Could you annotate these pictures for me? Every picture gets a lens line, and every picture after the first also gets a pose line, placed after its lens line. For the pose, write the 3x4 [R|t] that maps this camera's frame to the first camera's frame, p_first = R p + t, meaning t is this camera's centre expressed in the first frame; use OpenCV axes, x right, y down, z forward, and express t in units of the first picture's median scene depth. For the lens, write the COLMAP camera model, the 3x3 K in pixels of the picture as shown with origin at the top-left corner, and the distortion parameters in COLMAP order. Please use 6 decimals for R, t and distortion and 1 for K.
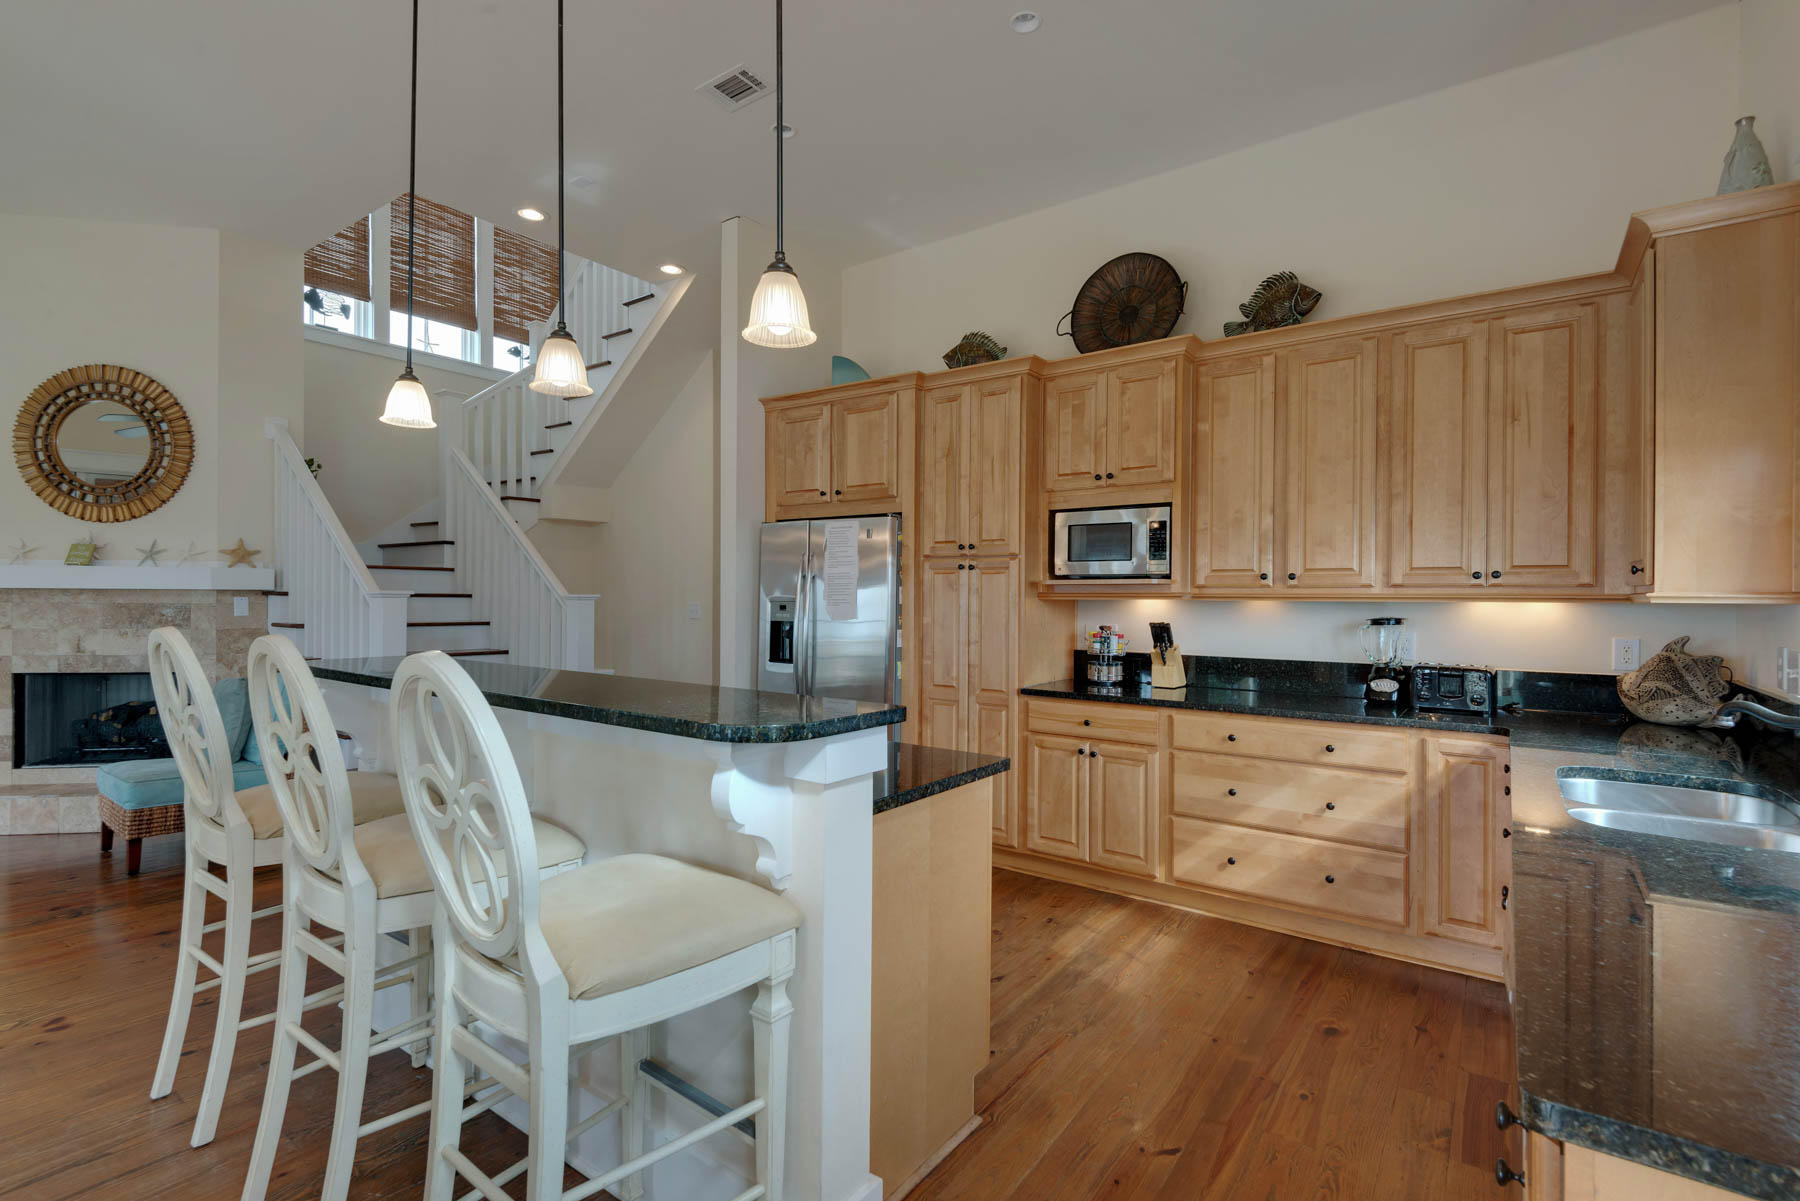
lens RADIAL K [[830.1, 0, 900.0], [0, 830.1, 600.5], [0, 0, 1]] dist [0.010013, -0.000241]
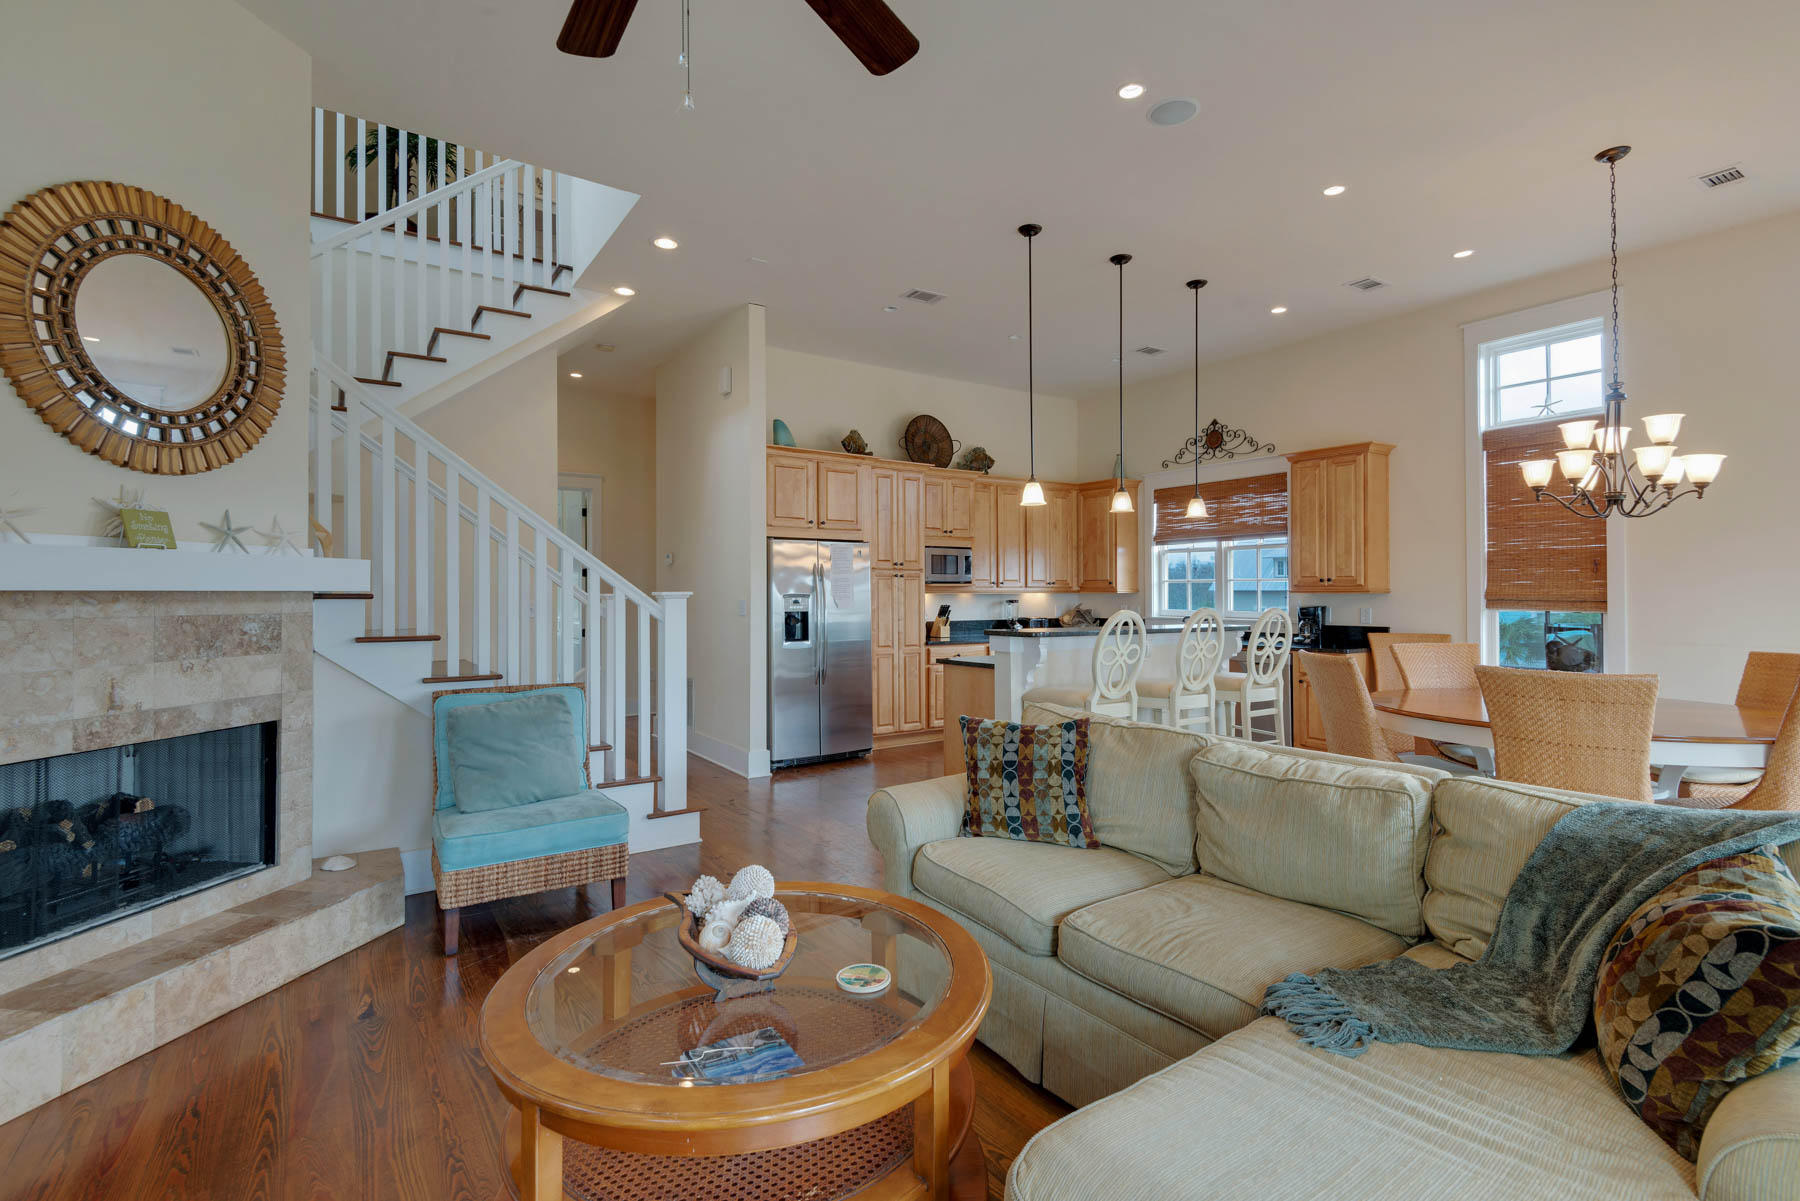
lens RADIAL K [[832.9, 0, 870.5], [0, 832.9, 580.5], [0, 0, 1]] dist [0.000161, -0.000139]
pose [[0.363686, 0.005710, 0.931504, -1.553050], [0.008451, 0.999920, -0.009429, -0.014083], [-0.931483, 0.011302, 0.363609, 0.418534]]
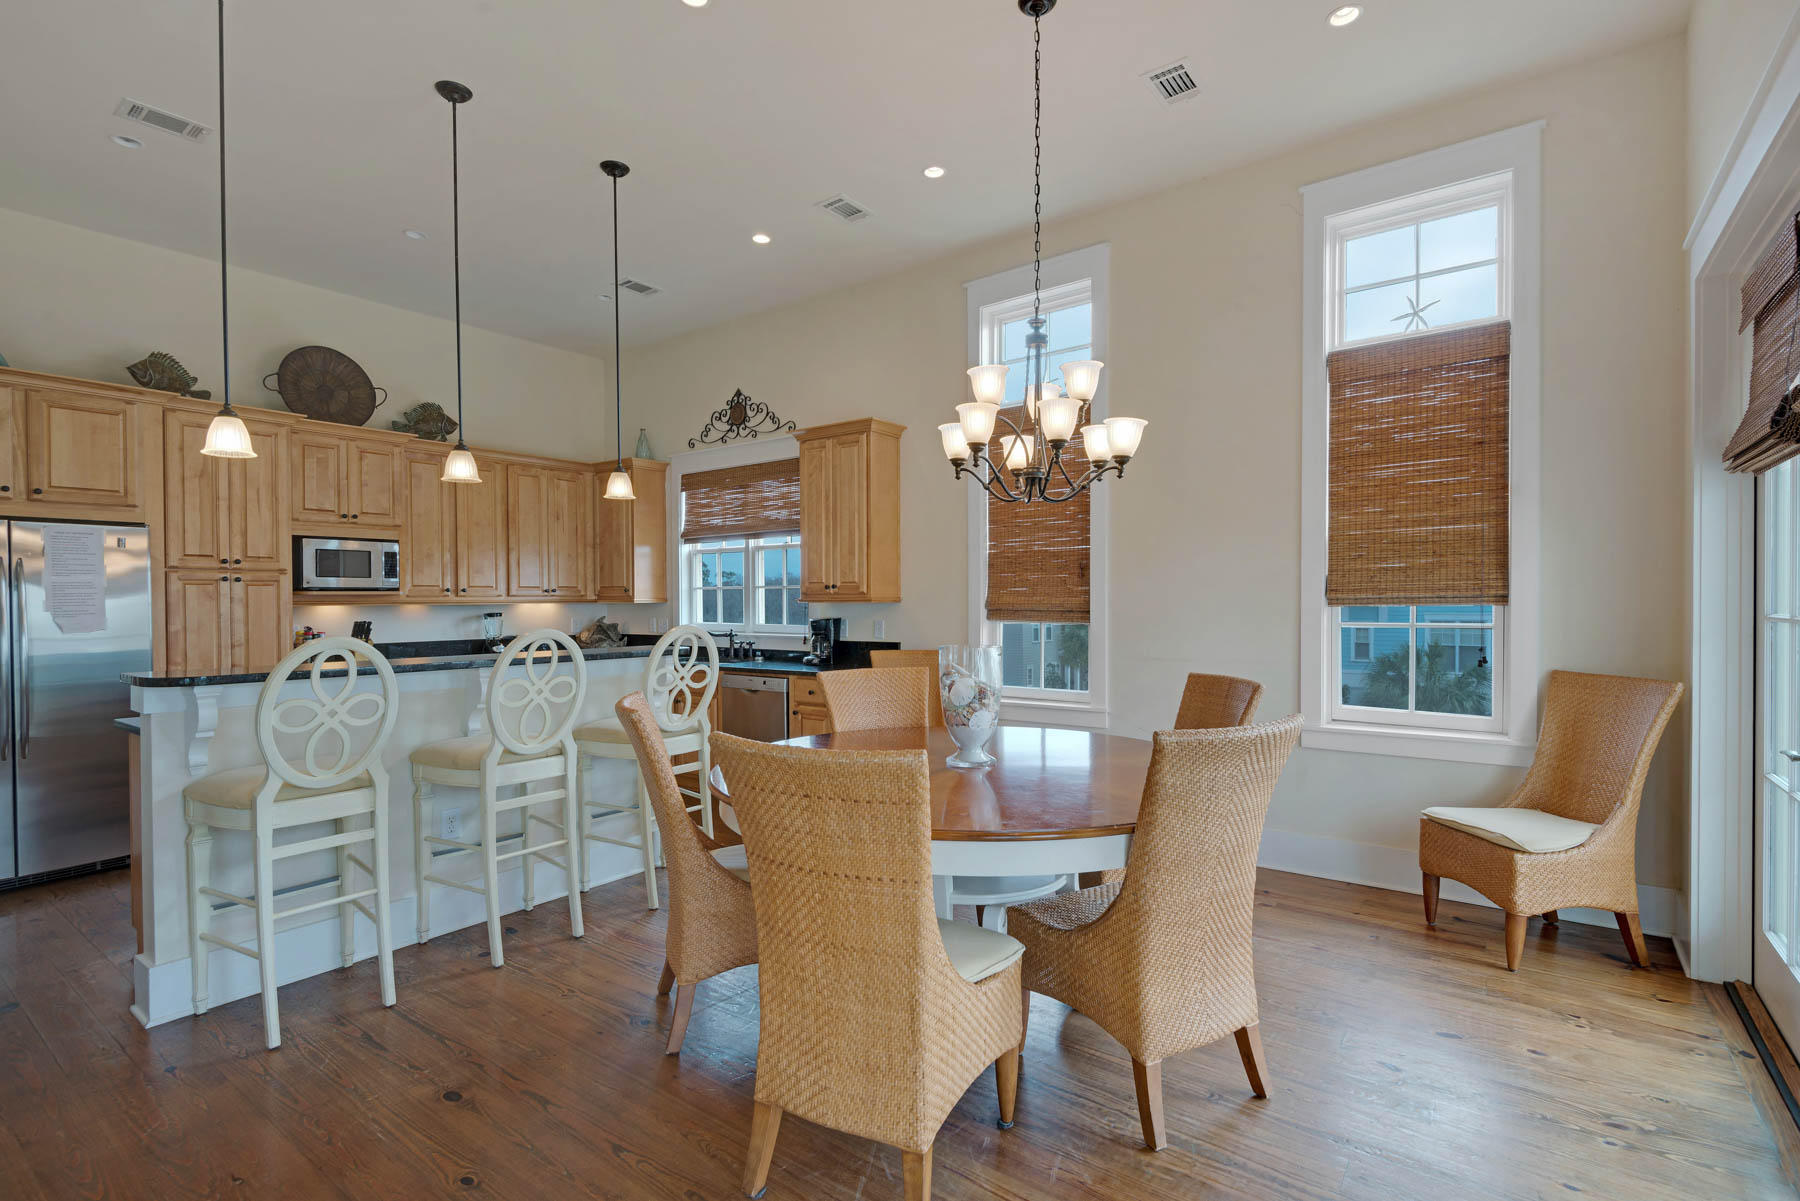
lens RADIAL K [[832.6, 0, 900.0], [0, 832.6, 600.5], [0, 0, 1]] dist [0.039061, -0.031499]
pose [[0.010364, -0.008624, 0.999909, -1.060270], [0.010484, 0.999909, 0.008516, -0.010898], [-0.999891, 0.010395, 0.010454, 0.068283]]
